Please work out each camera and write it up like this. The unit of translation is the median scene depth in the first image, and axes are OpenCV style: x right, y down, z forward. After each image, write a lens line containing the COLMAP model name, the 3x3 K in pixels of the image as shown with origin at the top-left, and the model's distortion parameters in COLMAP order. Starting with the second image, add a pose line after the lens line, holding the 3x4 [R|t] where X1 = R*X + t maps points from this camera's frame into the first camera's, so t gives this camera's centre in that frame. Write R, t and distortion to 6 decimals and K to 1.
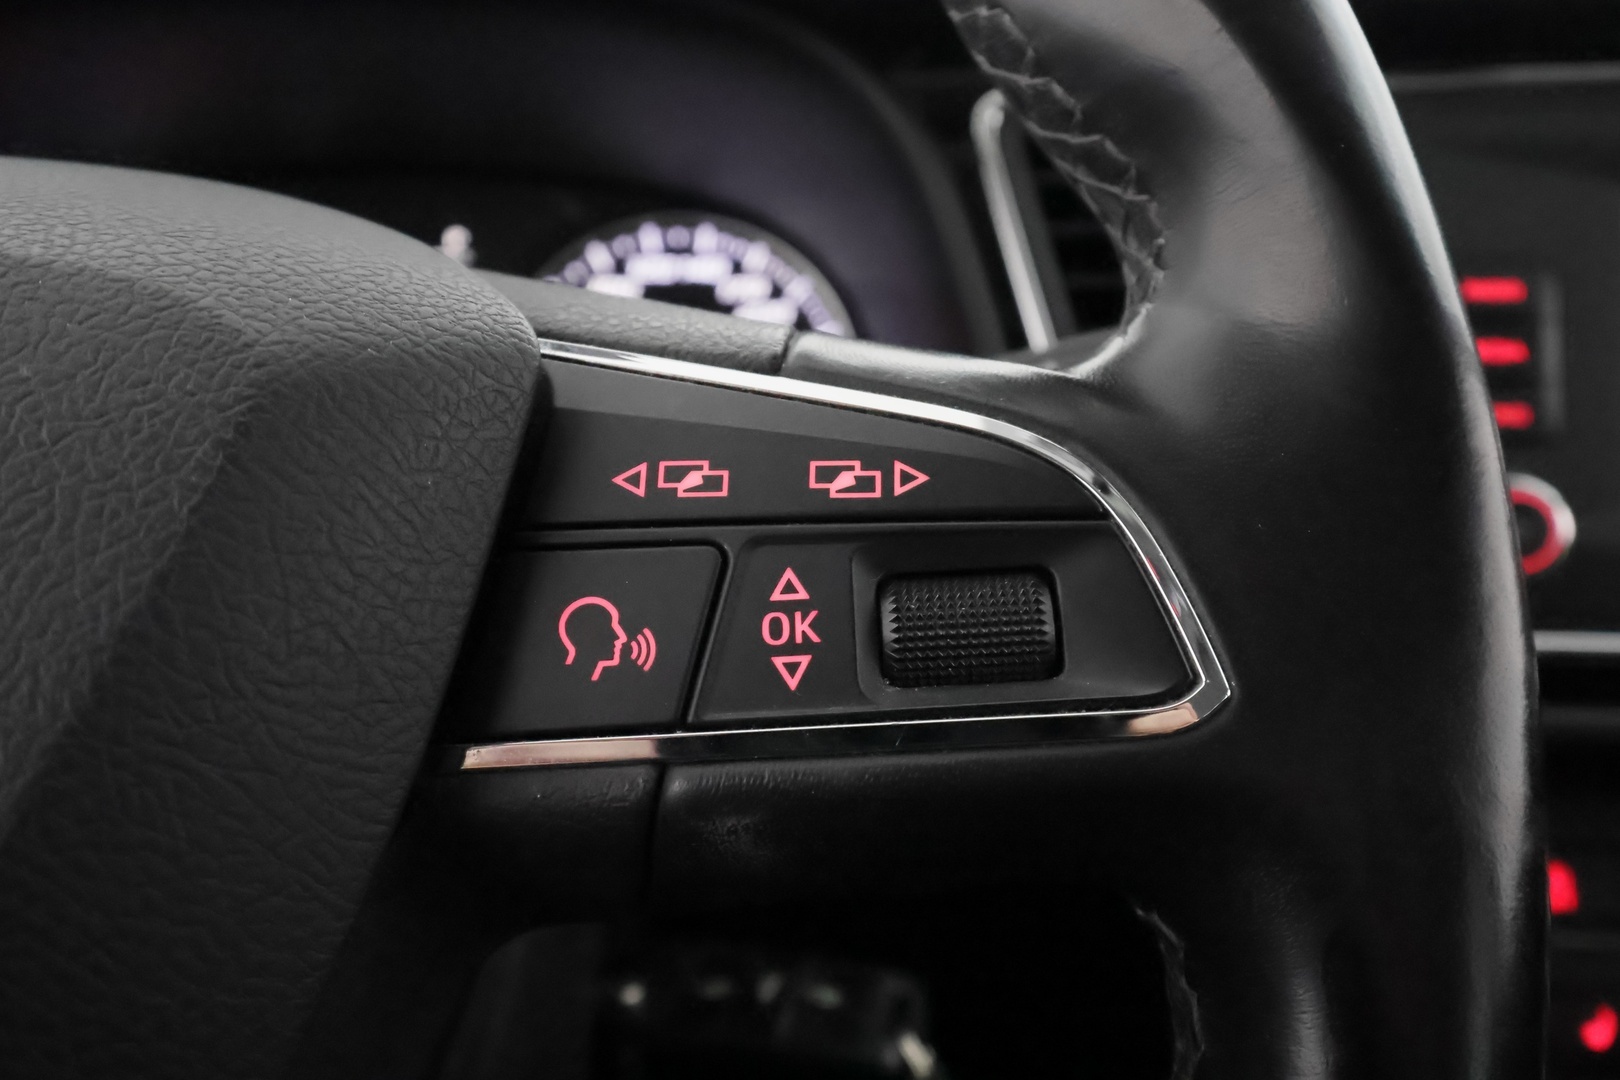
lens RADIAL K [[1311.5, 0, 812.6], [0, 1311.5, 551.6], [0, 0, 1]] dist [-0.003016, 0.006831]
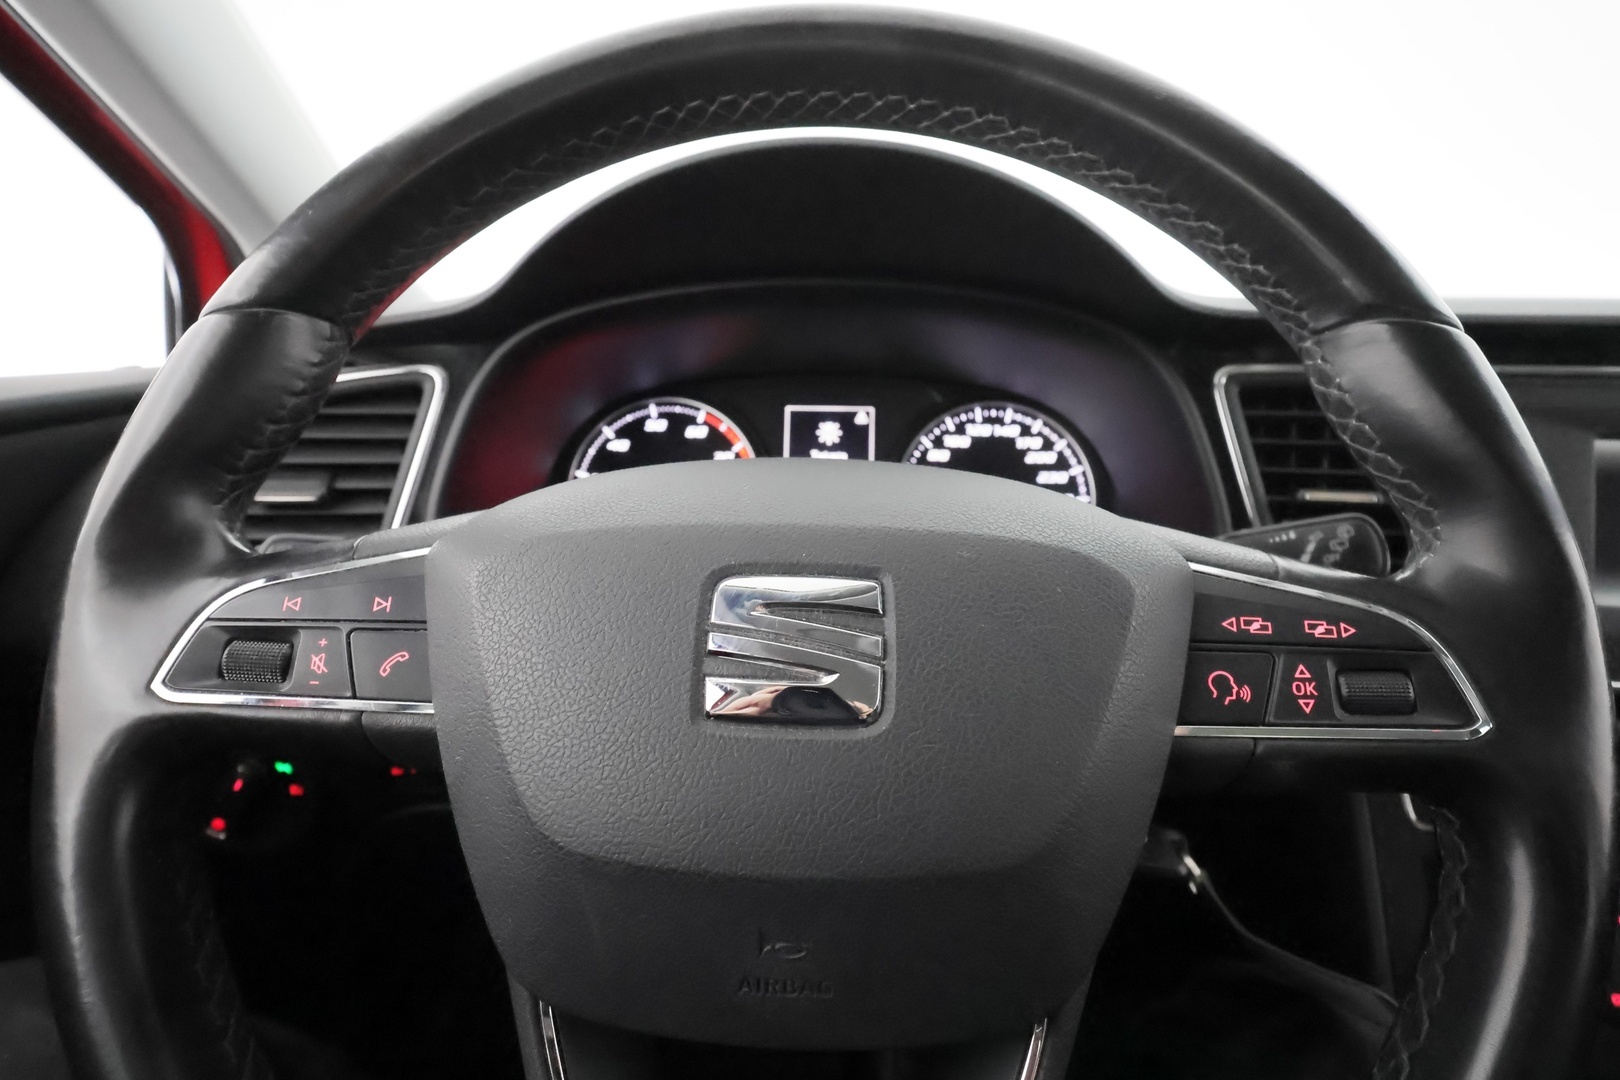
lens RADIAL K [[886.3, 0, 806.3], [0, 886.3, 543.8], [0, 0, 1]] dist [0.004406, 0.001698]
pose [[0.994764, 0.042789, -0.092809, -0.811726], [-0.042733, 0.999083, 0.002593, -0.182007], [0.092835, 0.001387, 0.995681, -0.800042]]
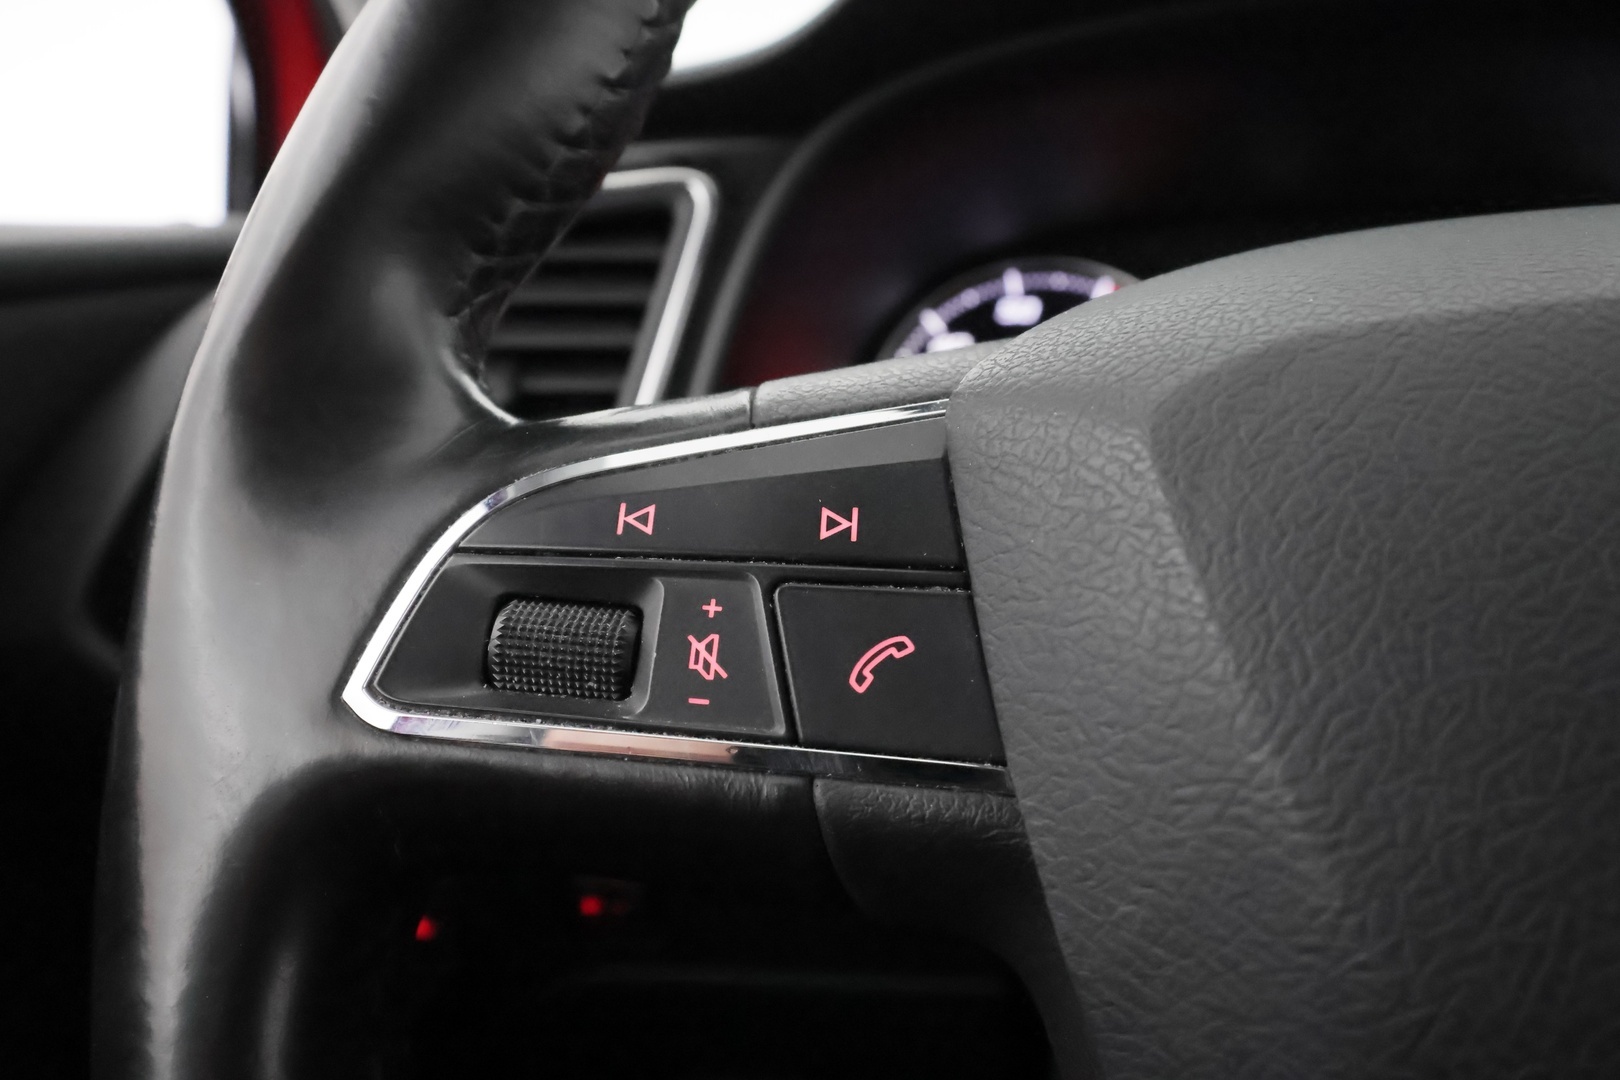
lens RADIAL K [[1311.5, 0, 813.1], [0, 1311.5, 532.3], [0, 0, 1]] dist [-0.003016, 0.006831]
pose [[0.966767, 0.052870, -0.250131, -1.550475], [-0.061213, 0.997794, -0.025685, 0.014094], [0.248221, 0.040143, 0.967871, -0.192808]]
